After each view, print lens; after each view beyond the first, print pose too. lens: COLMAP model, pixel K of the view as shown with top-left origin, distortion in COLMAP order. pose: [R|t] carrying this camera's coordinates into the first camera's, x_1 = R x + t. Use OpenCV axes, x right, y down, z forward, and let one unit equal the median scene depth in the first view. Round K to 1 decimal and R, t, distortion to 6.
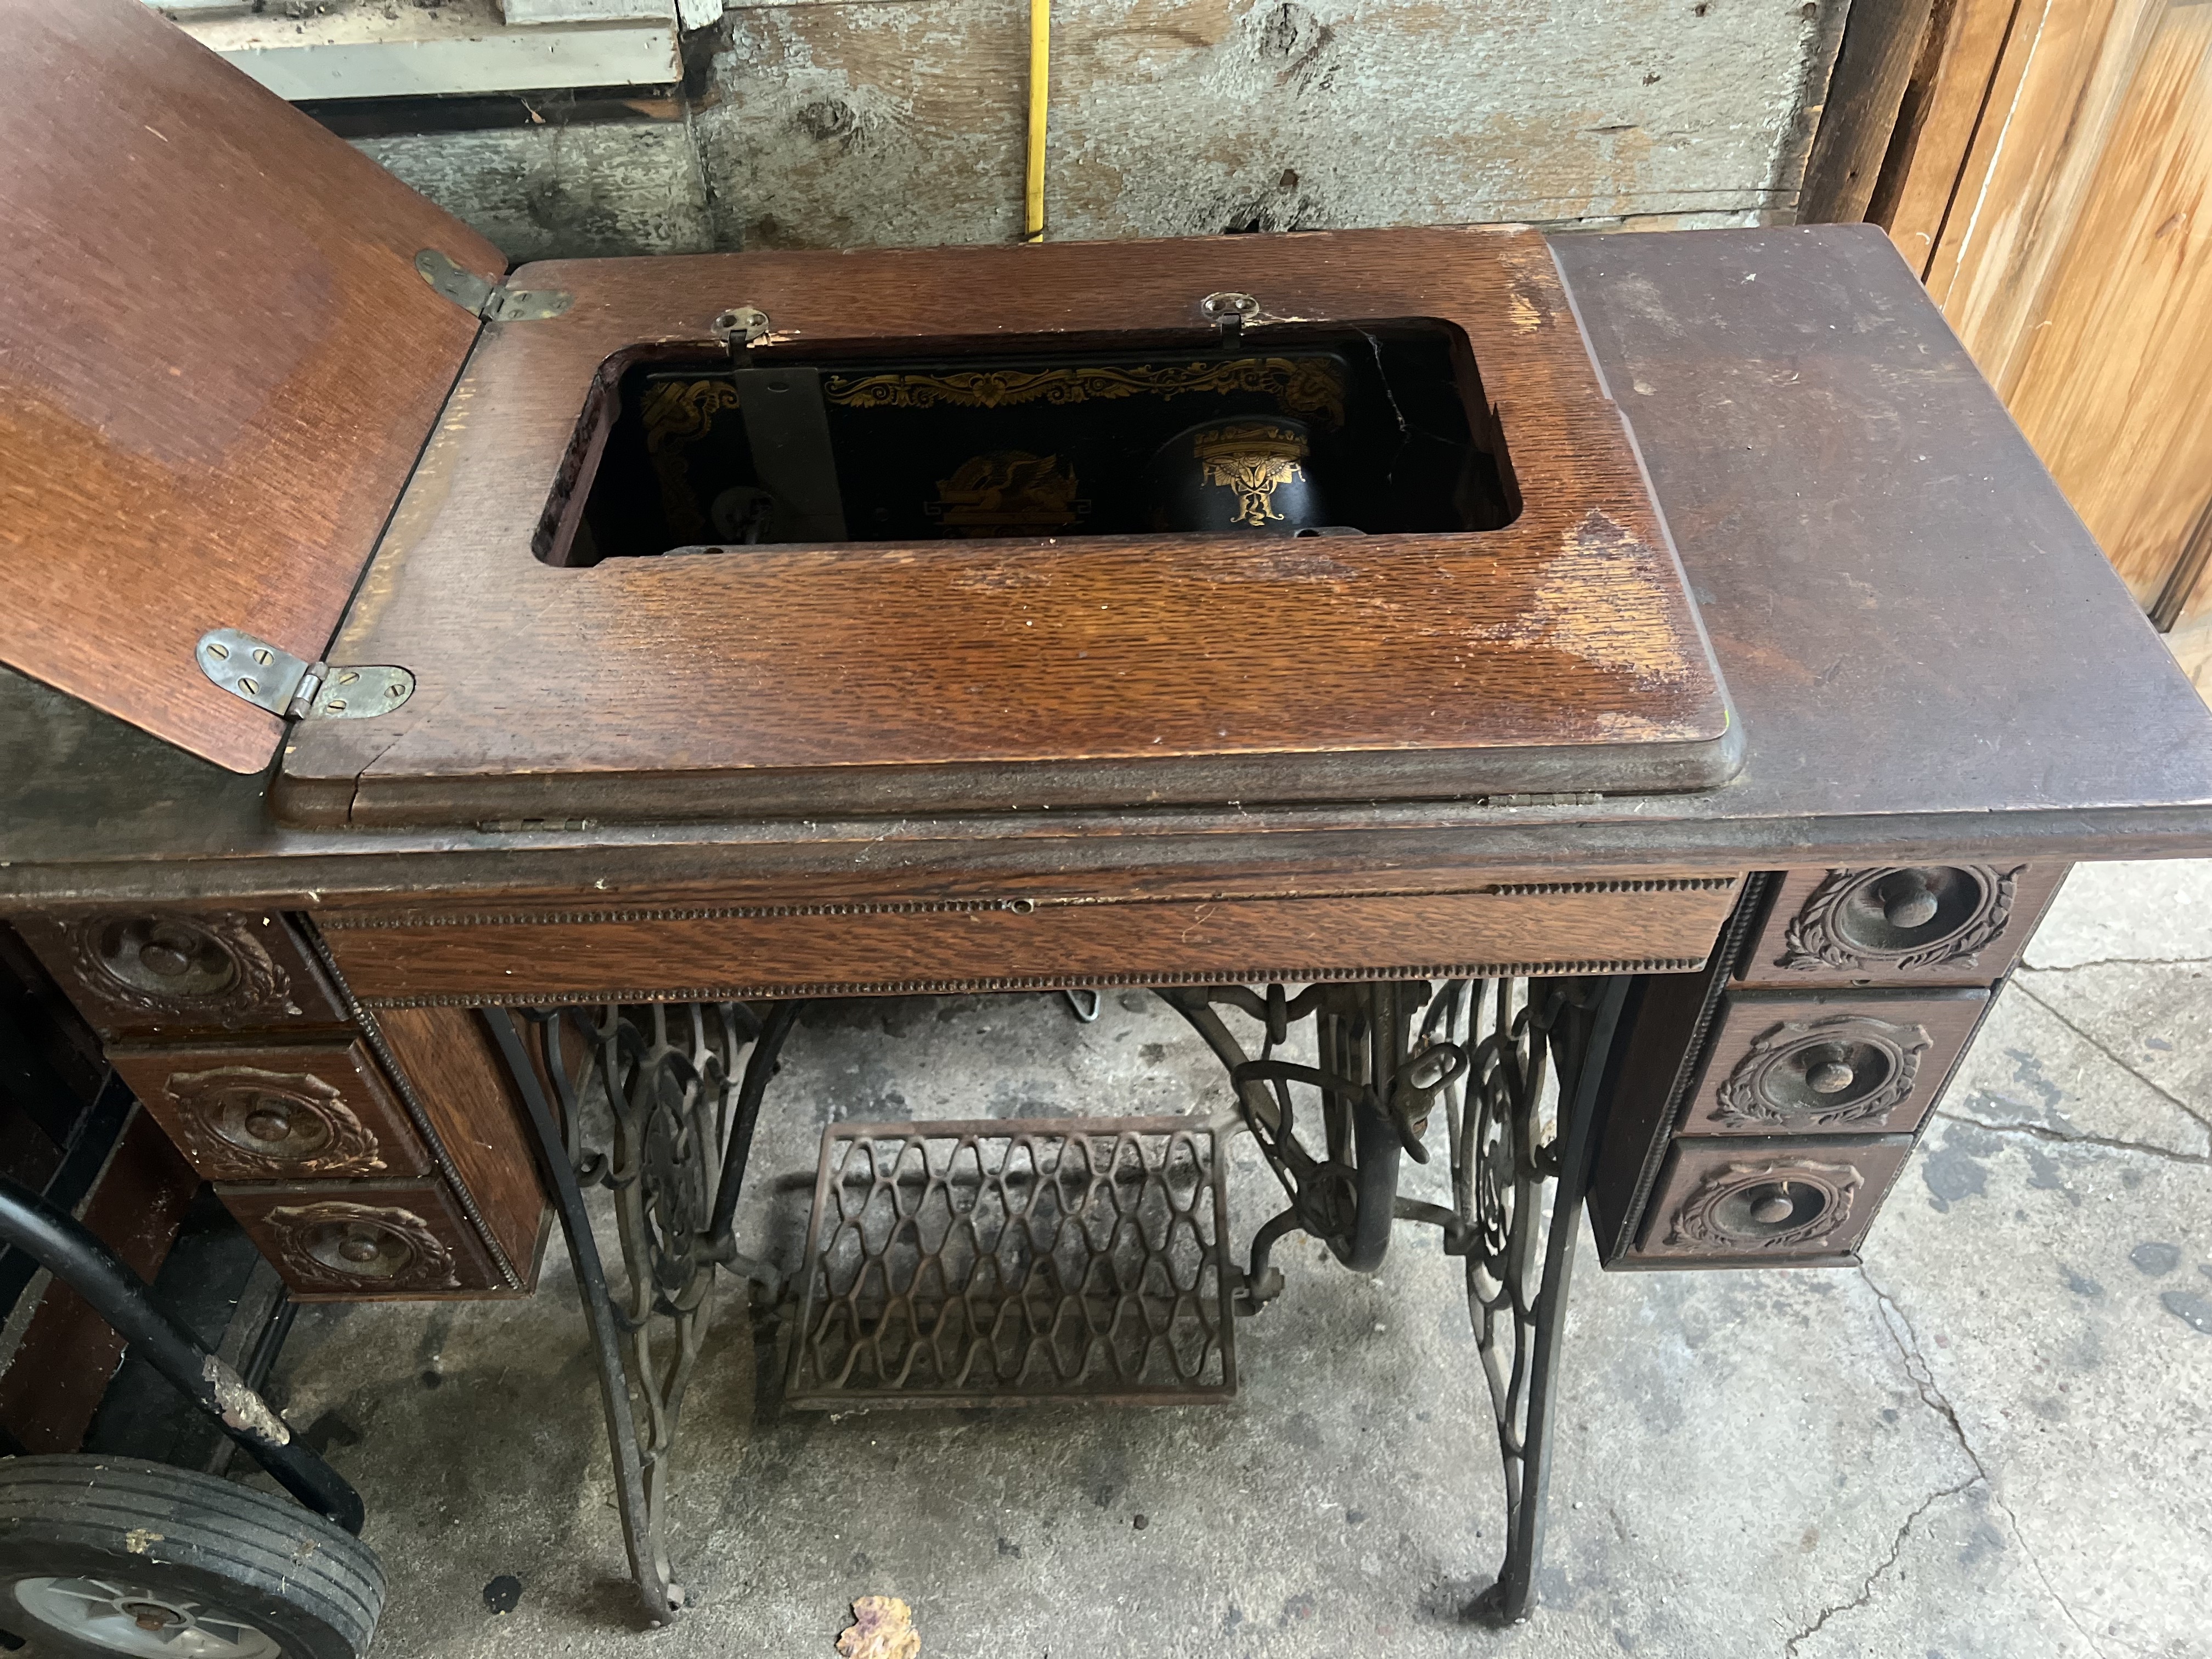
lens RADIAL K [[1651.1, 0, 1099.4], [0, 1651.1, 836.2], [0, 0, 1]] dist [0.050932, -0.060765]
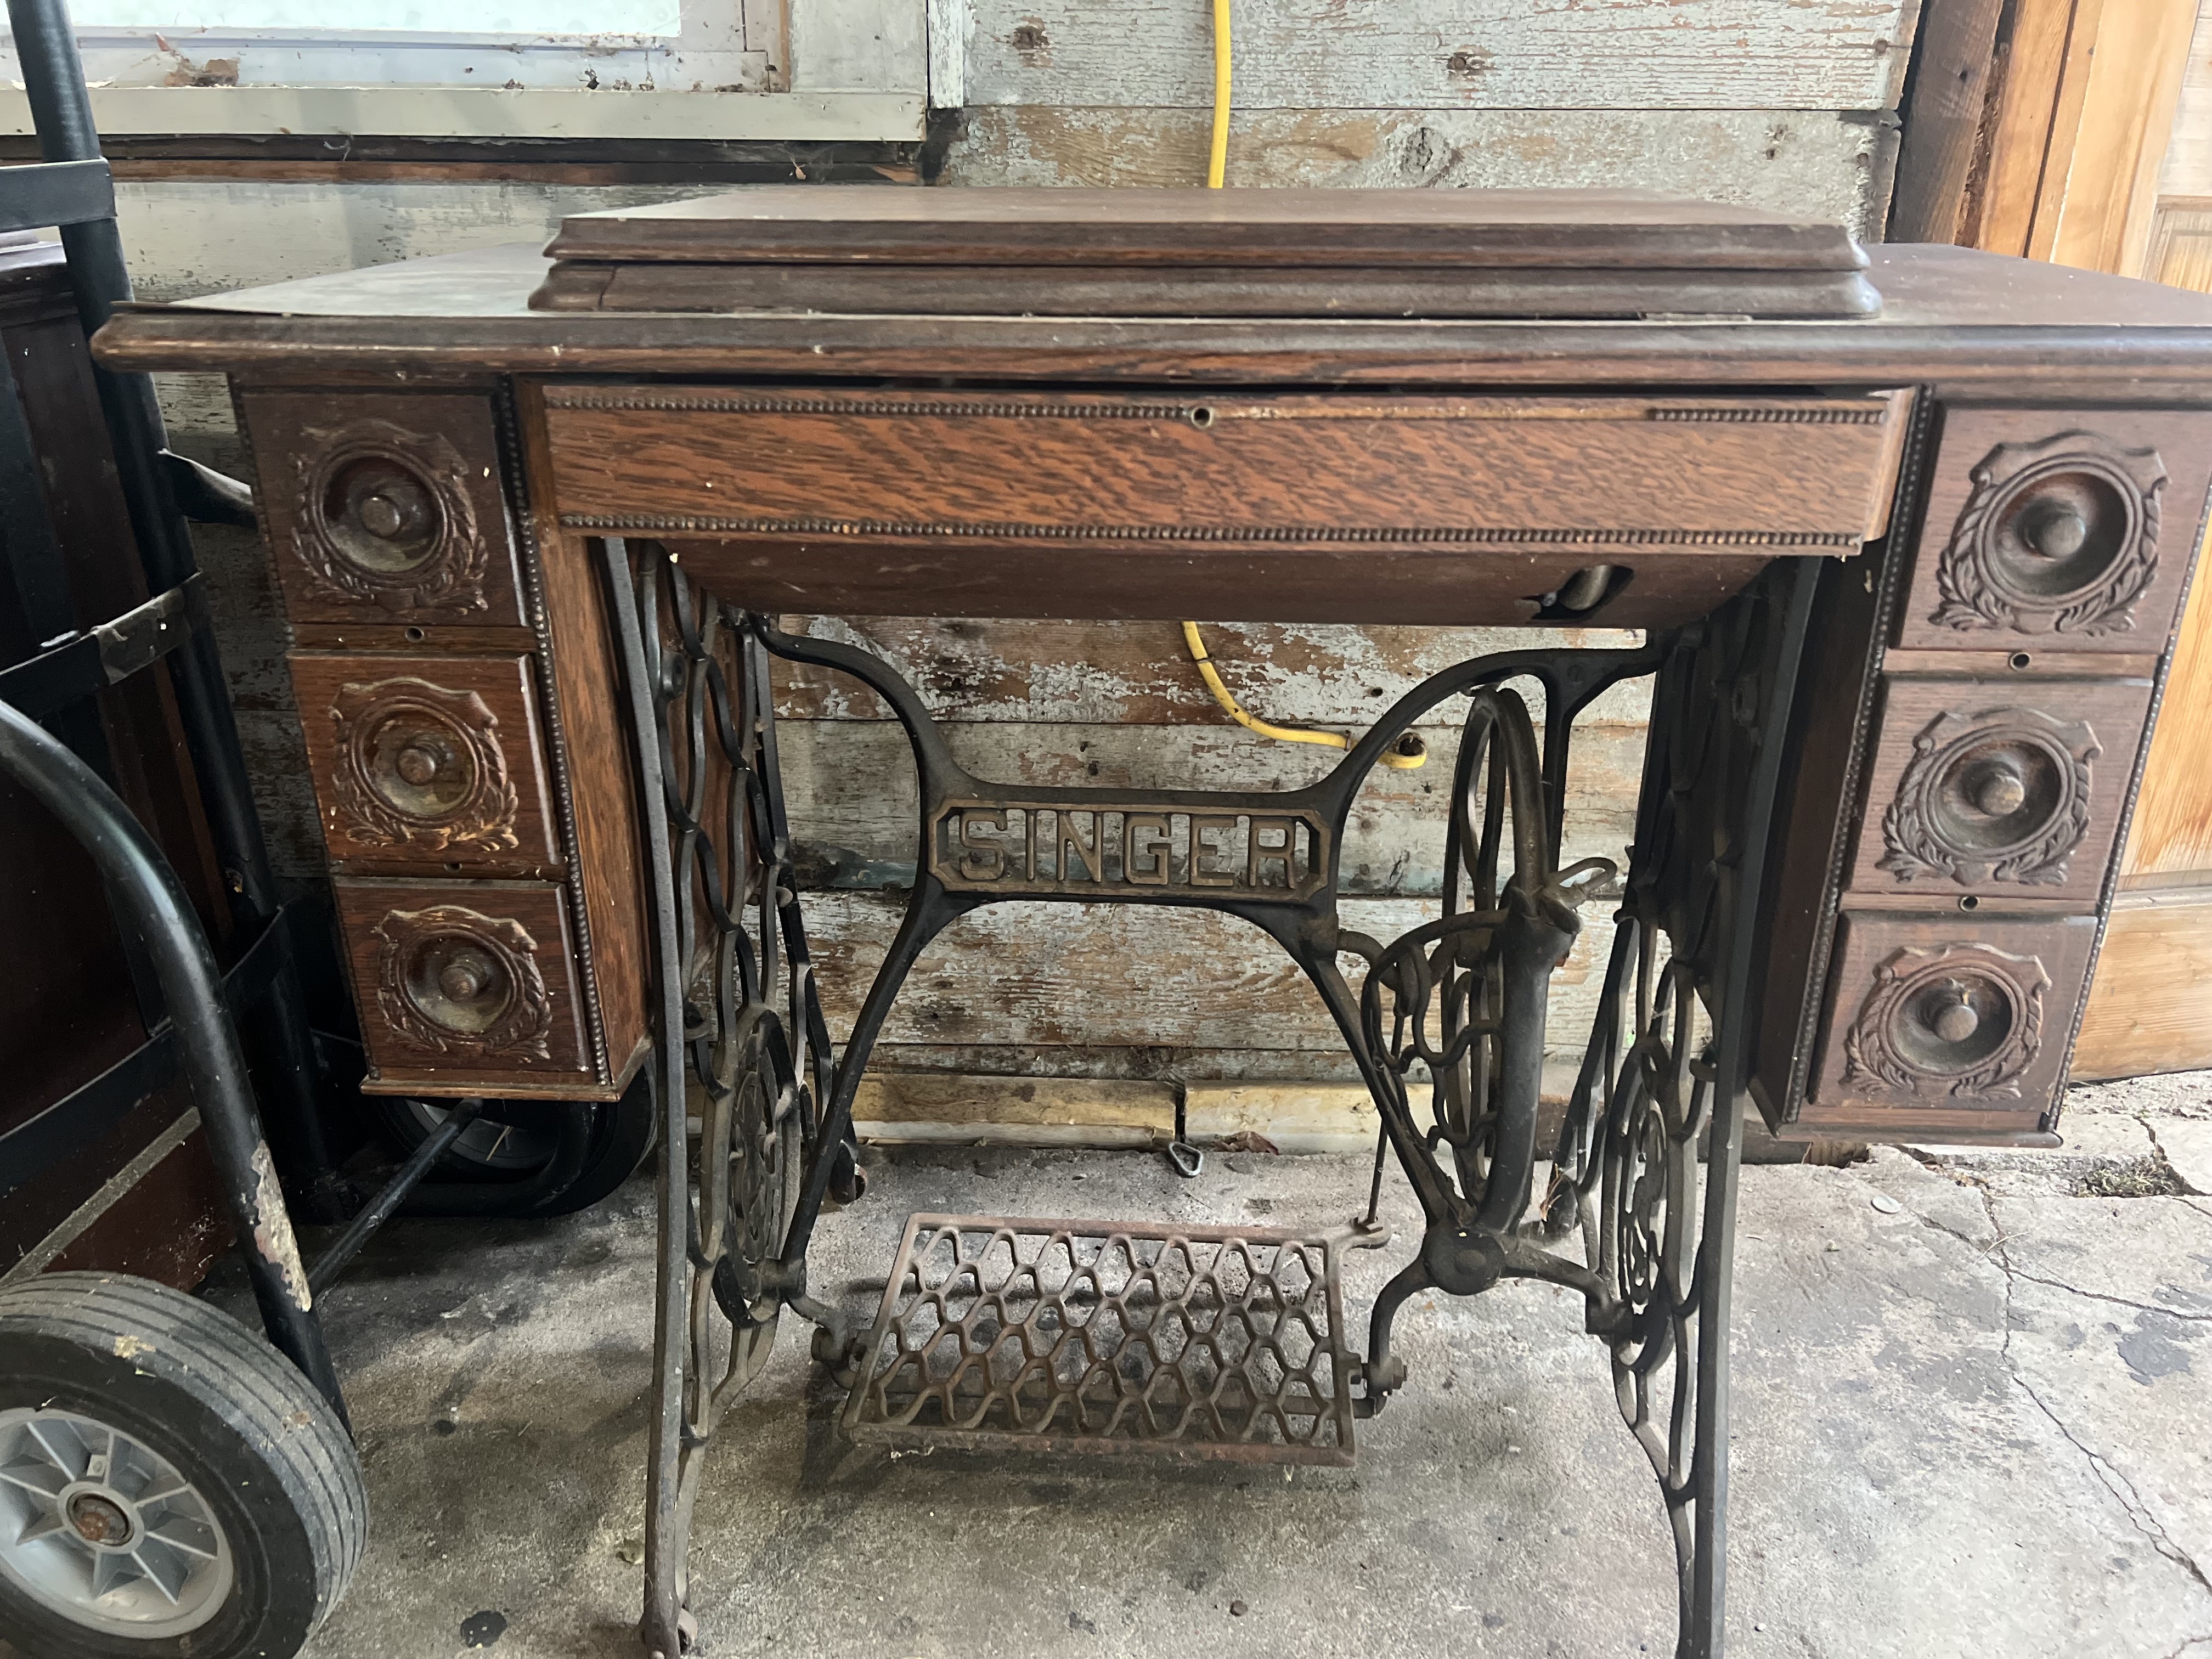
lens RADIAL K [[1651.1, 0, 1125.4], [0, 1651.1, 872.3], [0, 0, 1]] dist [0.050932, -0.060765]
pose [[0.997494, 0.057915, -0.040628, -0.020110], [-0.069106, 0.920559, -0.384443, 0.402767], [0.015135, 0.386287, 0.922254, 0.074113]]
